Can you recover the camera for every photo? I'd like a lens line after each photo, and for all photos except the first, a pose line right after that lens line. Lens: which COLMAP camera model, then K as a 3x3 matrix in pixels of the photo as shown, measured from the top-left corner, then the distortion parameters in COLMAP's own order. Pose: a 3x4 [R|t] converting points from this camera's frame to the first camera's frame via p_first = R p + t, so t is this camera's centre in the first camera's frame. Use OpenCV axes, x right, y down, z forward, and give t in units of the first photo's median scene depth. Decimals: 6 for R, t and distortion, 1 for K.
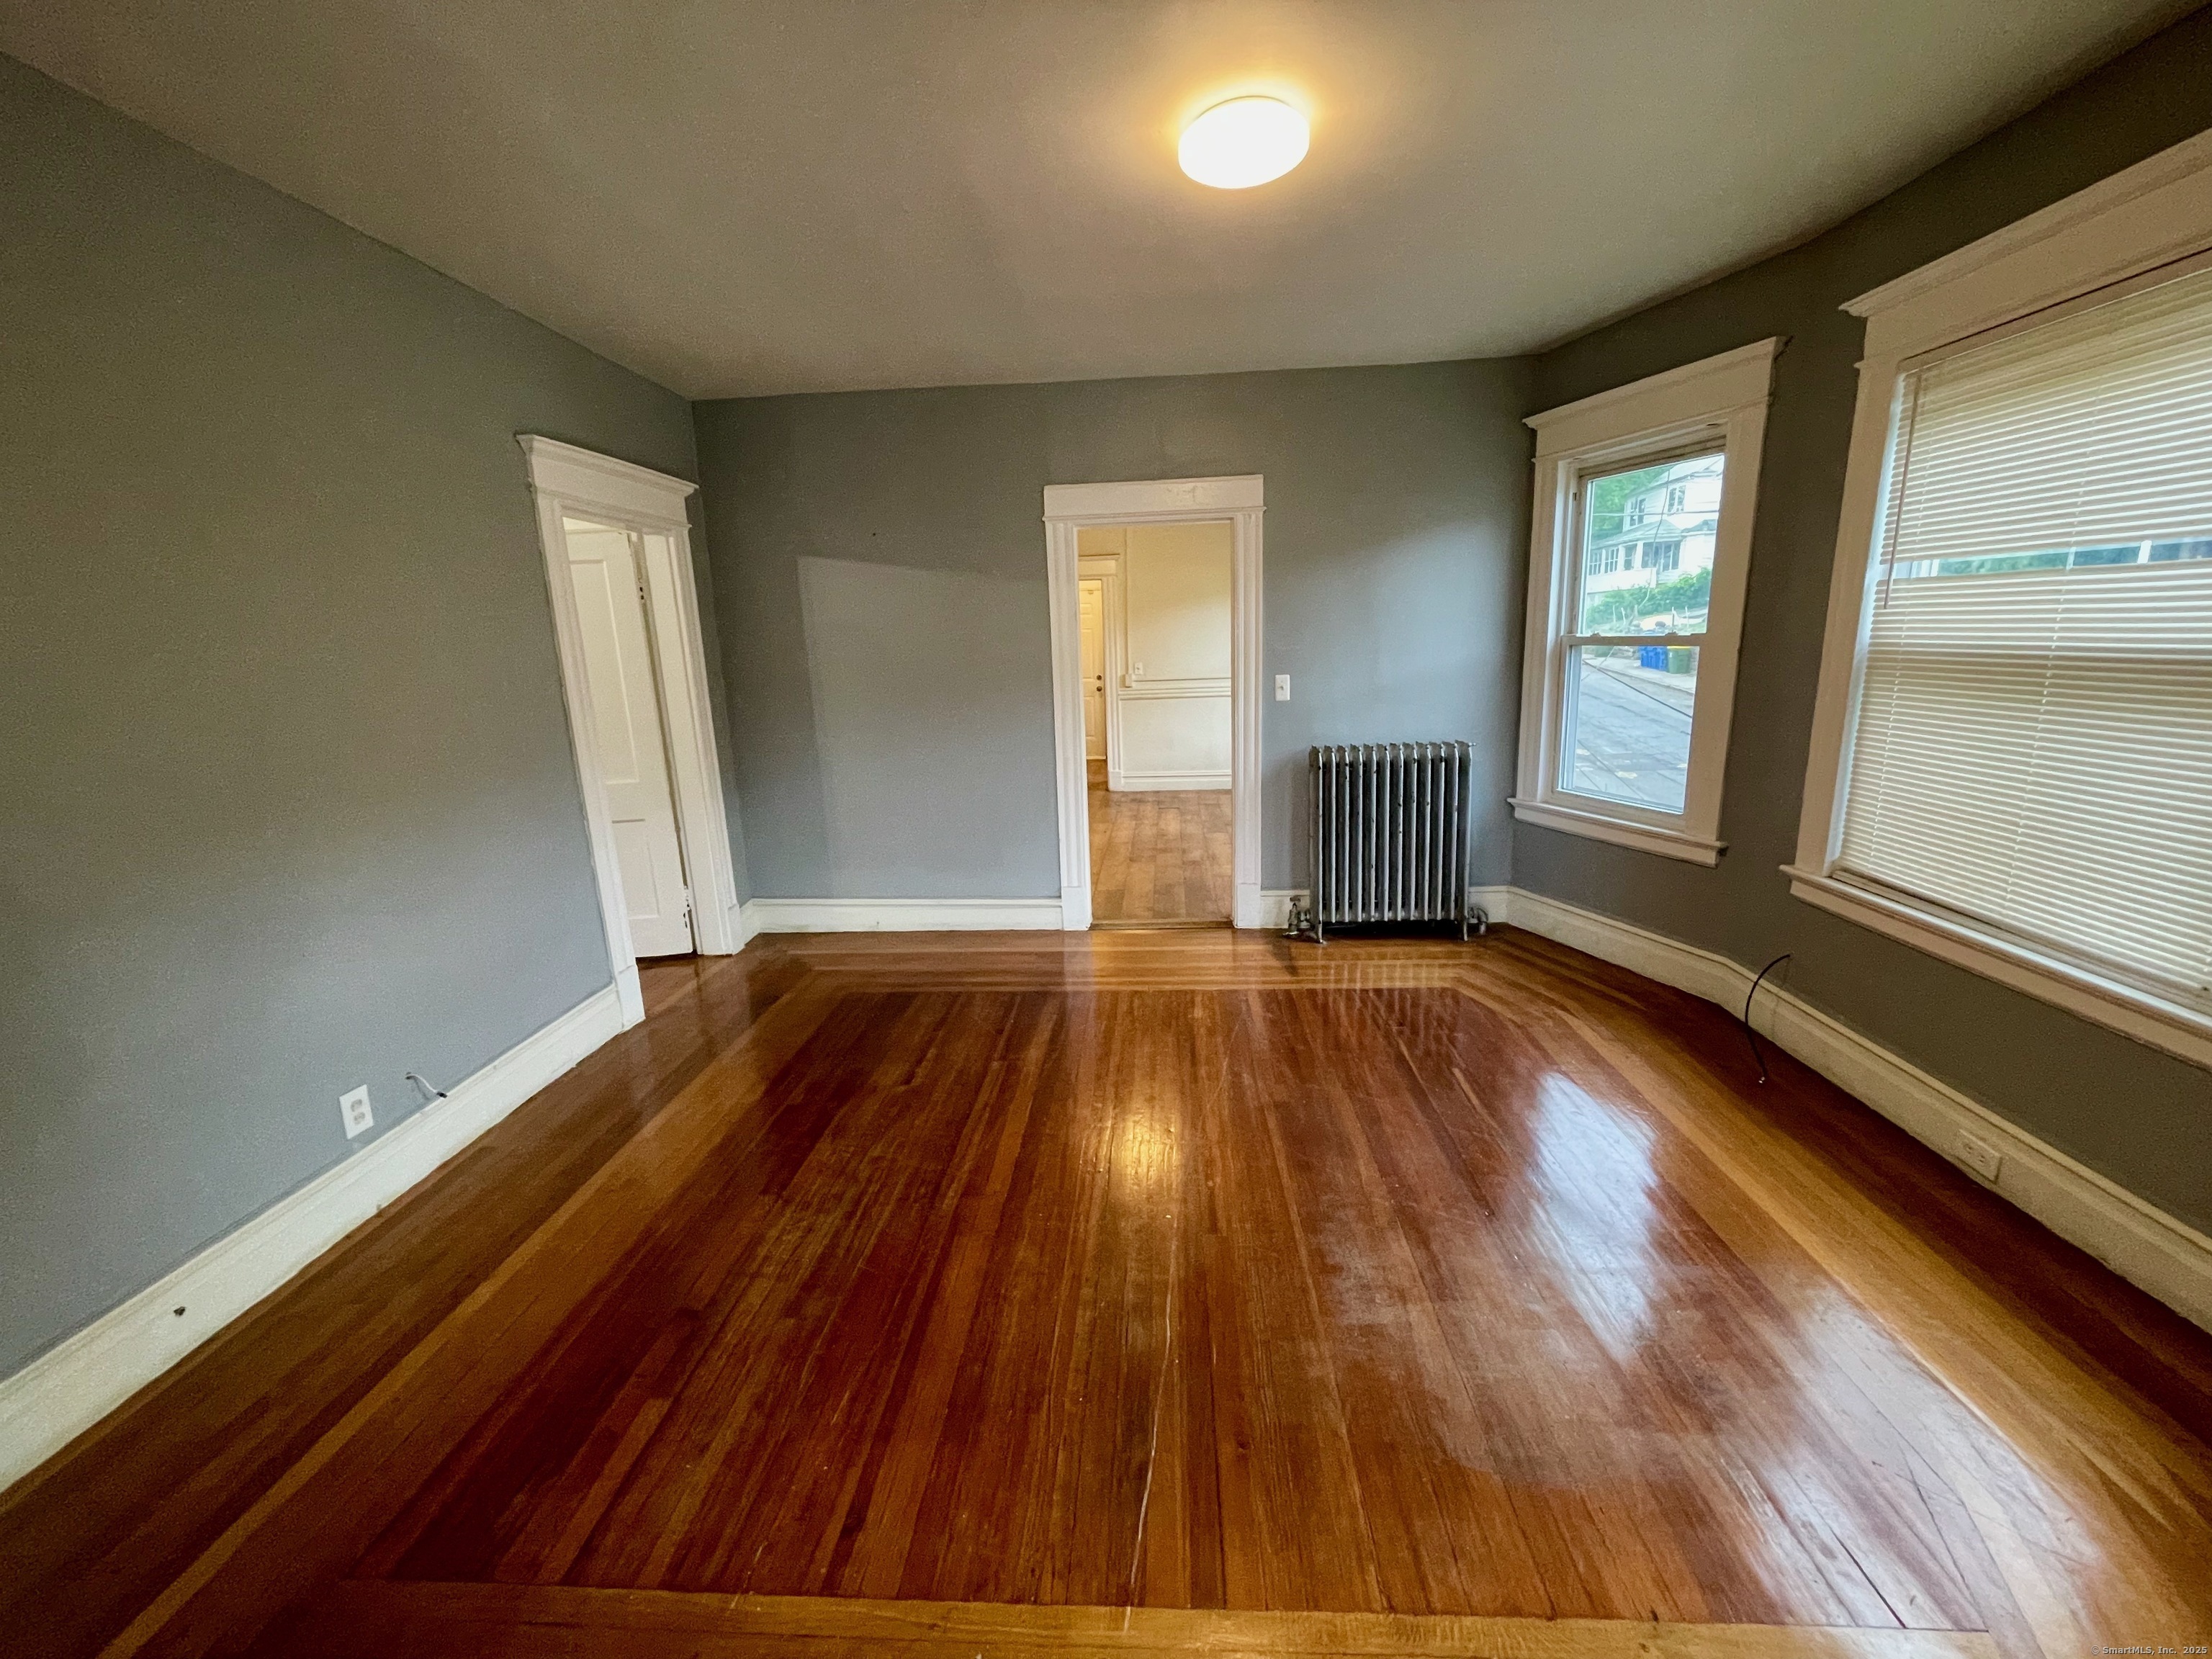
lens RADIAL K [[889.1, 0, 1107.5], [0, 889.1, 823.9], [0, 0, 1]] dist [-0.002757, -0.000093]
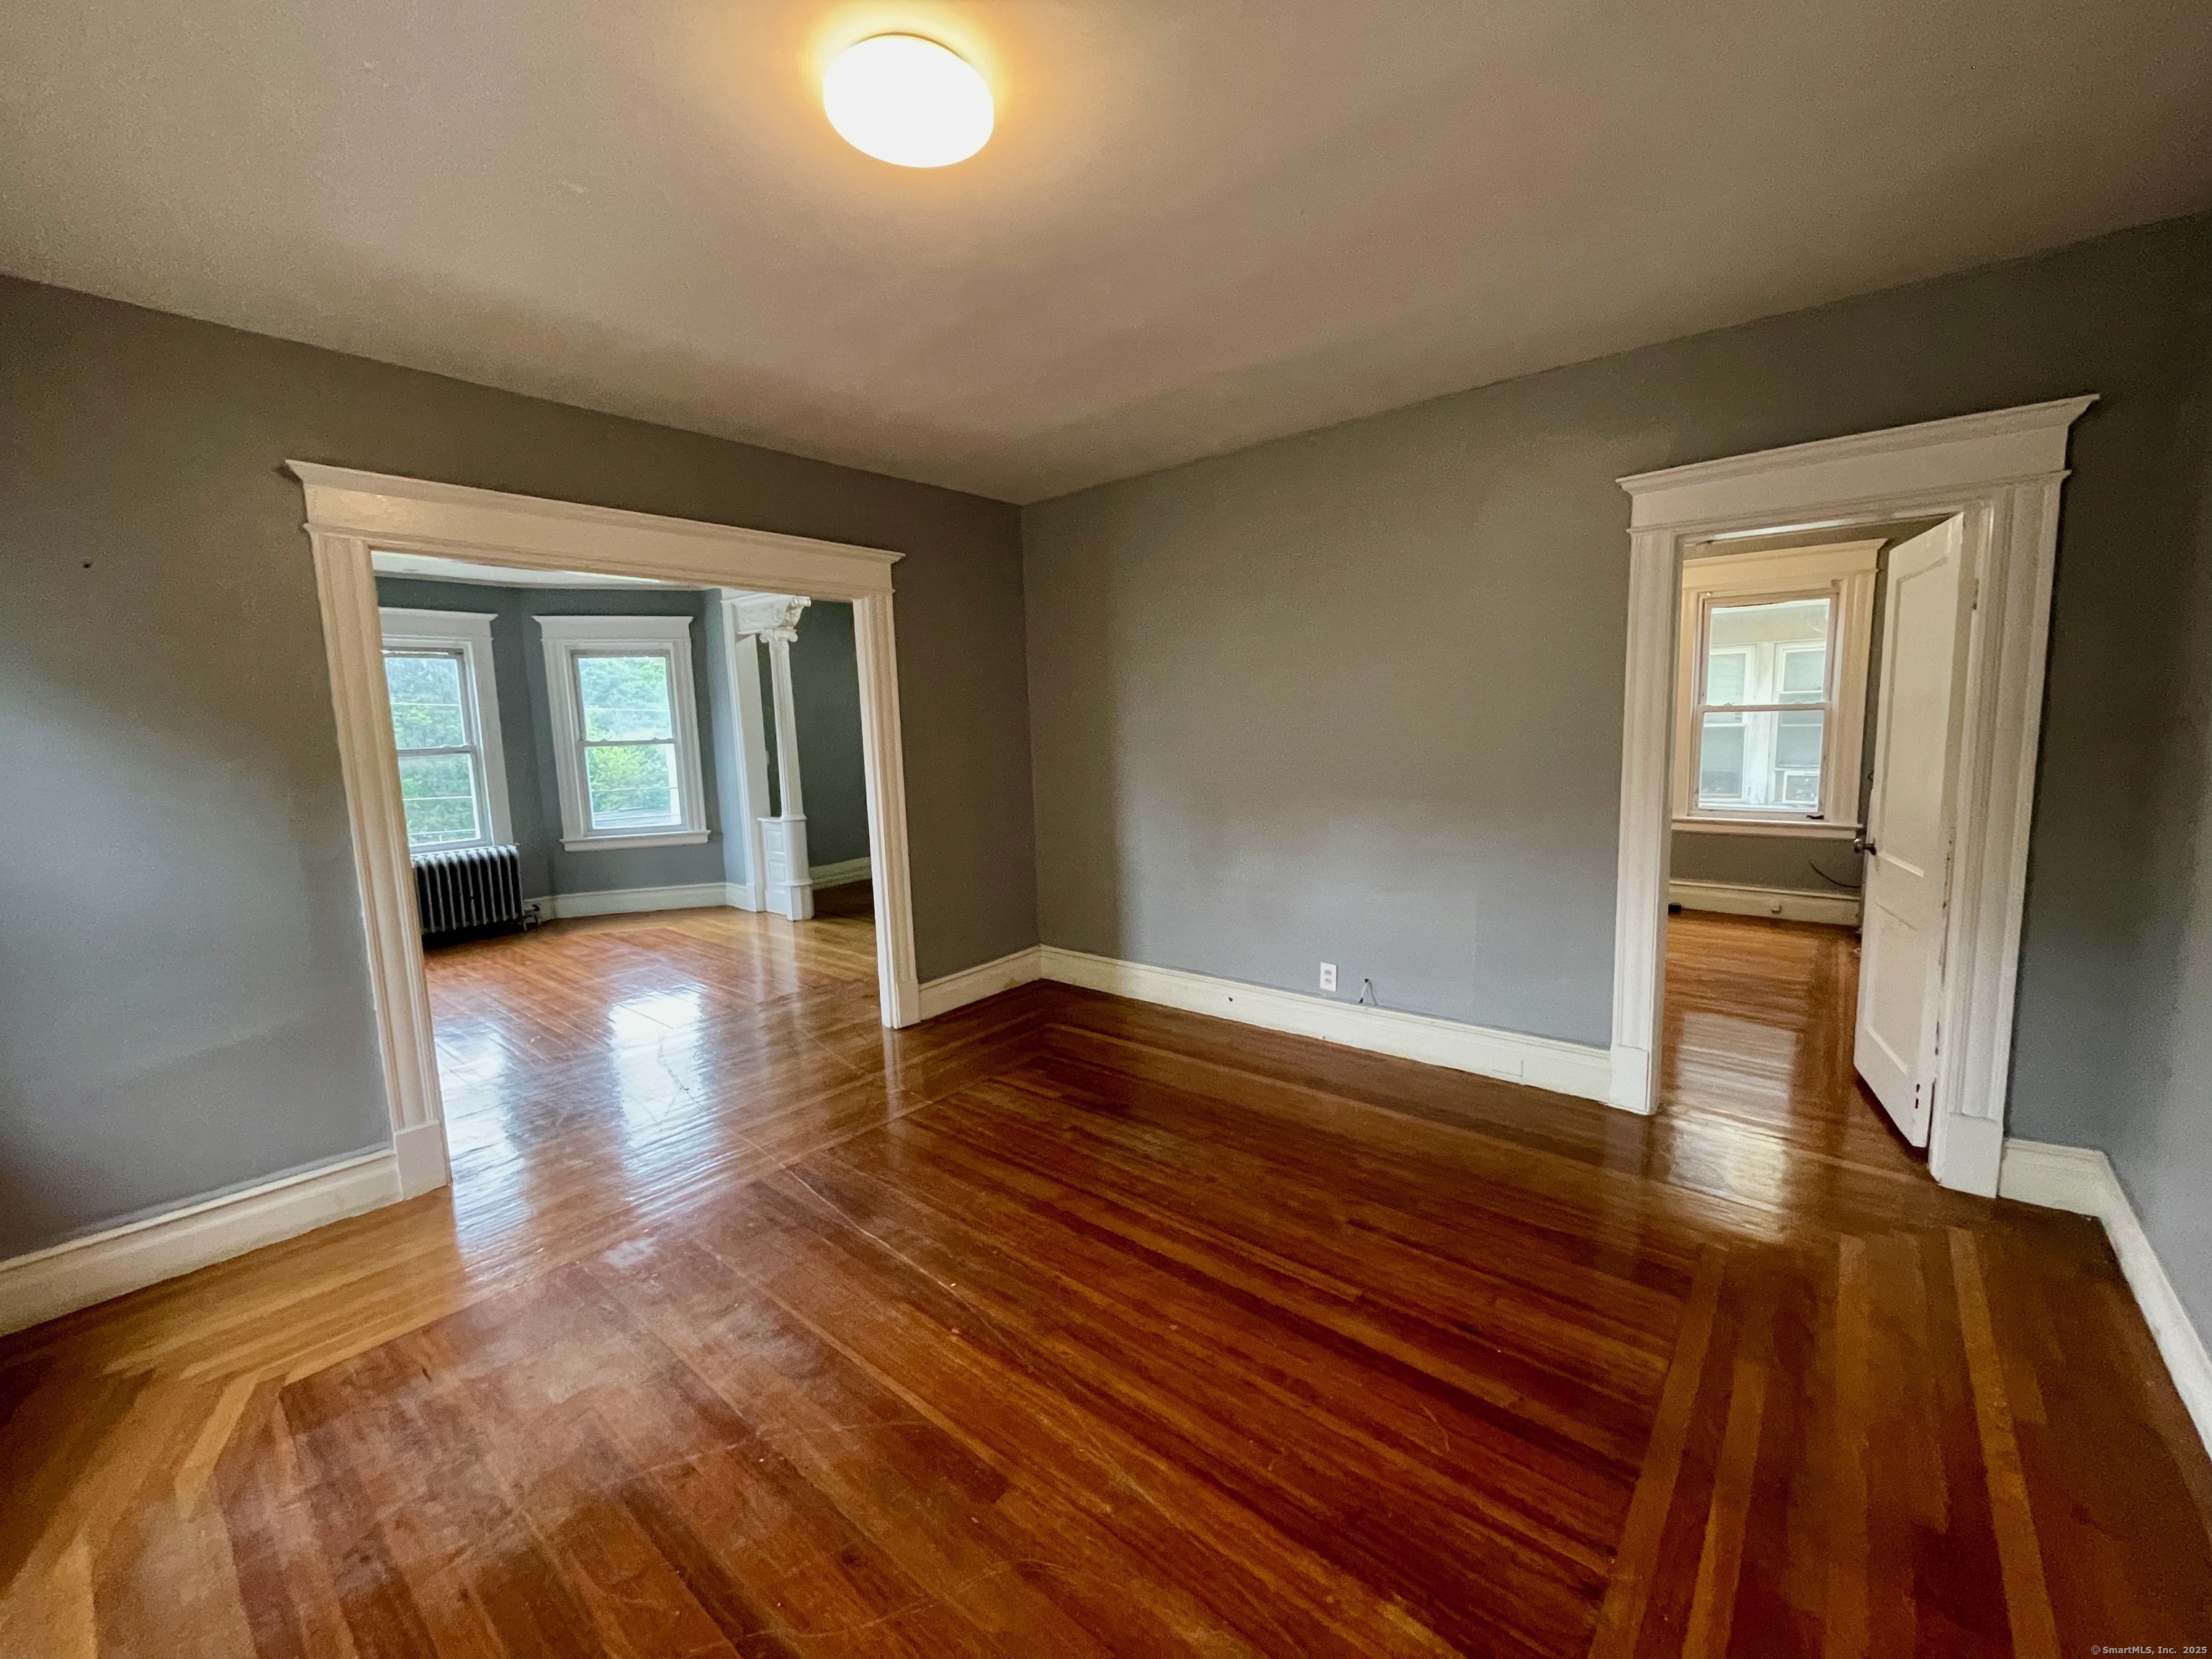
lens RADIAL K [[889.1, 0, 1107.5], [0, 889.1, 823.9], [0, 0, 1]] dist [-0.002757, -0.000093]
pose [[-0.592283, 0.147334, -0.792145, 0.674792], [-0.118461, 0.956532, 0.266482, -0.344997], [0.796974, 0.251671, -0.549084, 1.526514]]
